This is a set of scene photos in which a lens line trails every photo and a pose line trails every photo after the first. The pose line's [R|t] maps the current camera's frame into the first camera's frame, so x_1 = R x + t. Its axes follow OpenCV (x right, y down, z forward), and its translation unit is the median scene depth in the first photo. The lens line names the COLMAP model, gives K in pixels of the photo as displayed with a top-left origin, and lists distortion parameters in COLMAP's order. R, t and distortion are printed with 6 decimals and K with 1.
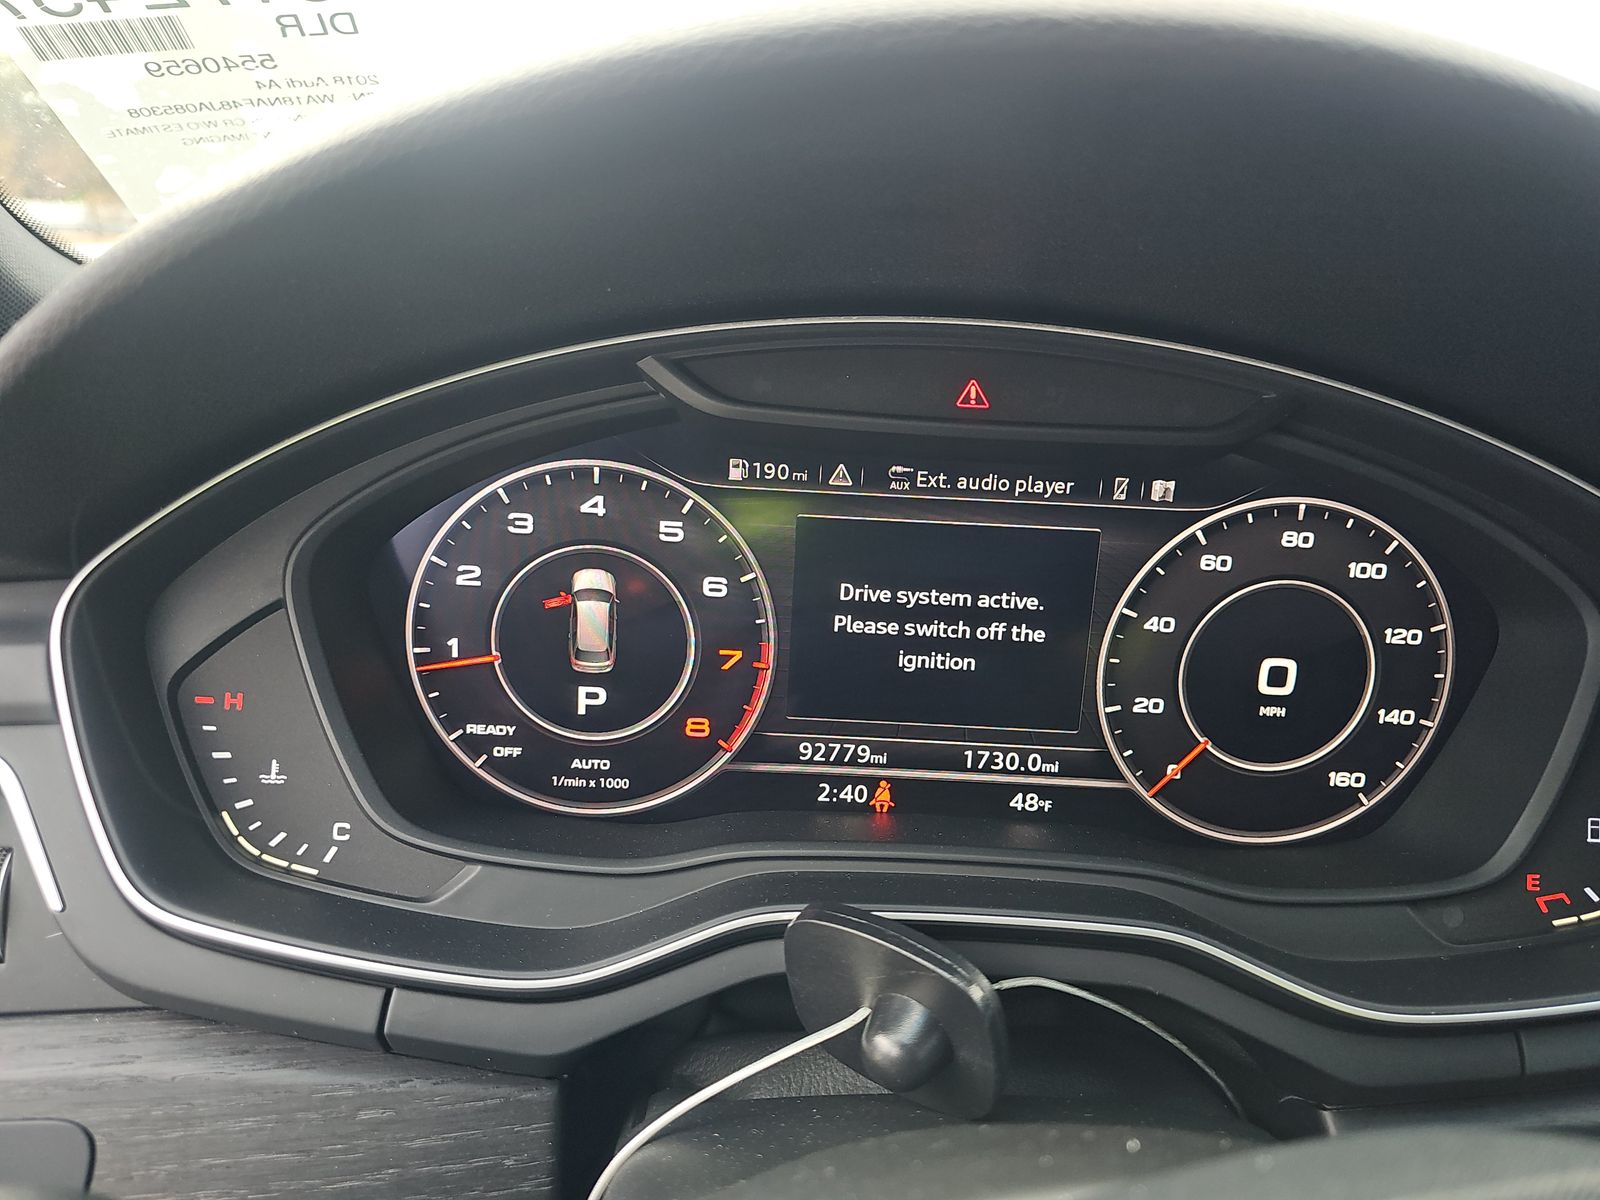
lens RADIAL K [[1076.1, 0, 800.1], [0, 1076.1, 599.0], [0, 0, 1]] dist [0.046561, -0.005106]
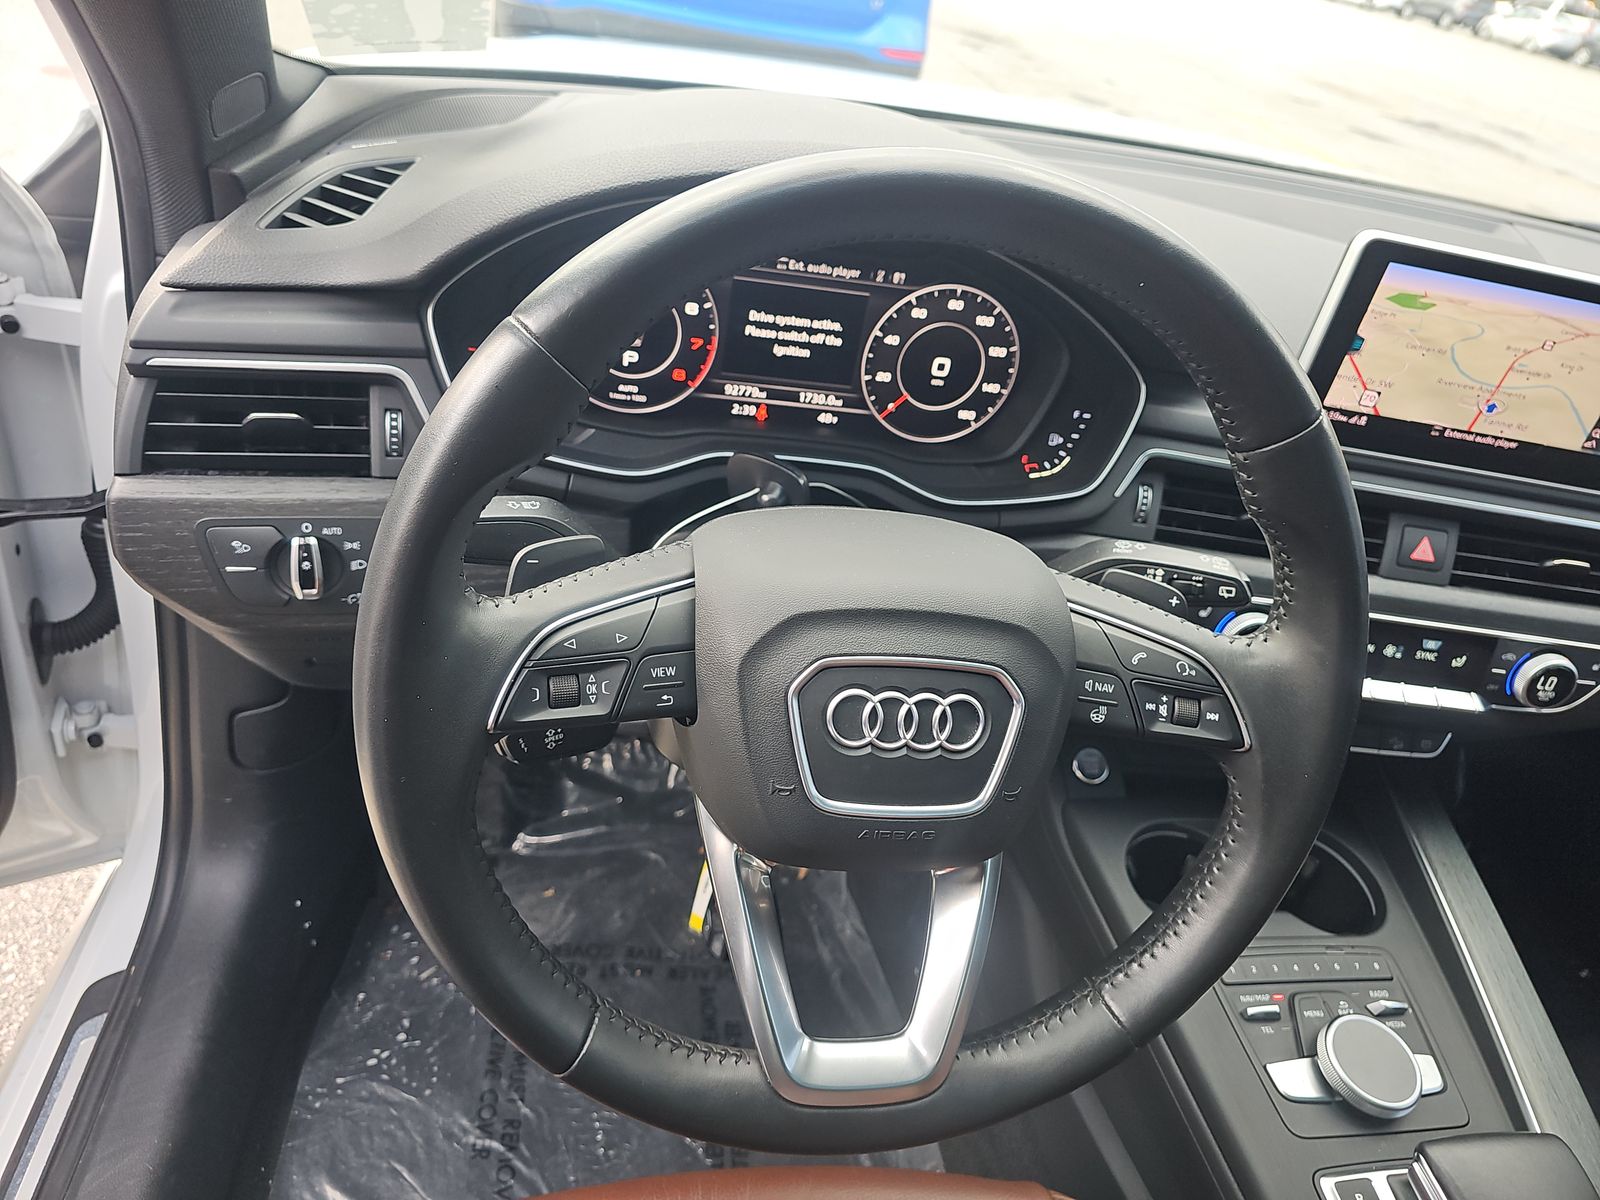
lens RADIAL K [[1076.1, 0, 799.7], [0, 1076.1, 598.2], [0, 0, 1]] dist [0.046561, -0.005106]
pose [[0.984220, 0.025175, 0.175148, -0.225678], [-0.080622, 0.944916, 0.317227, -0.162349], [-0.157514, -0.326342, 0.932035, -1.193844]]
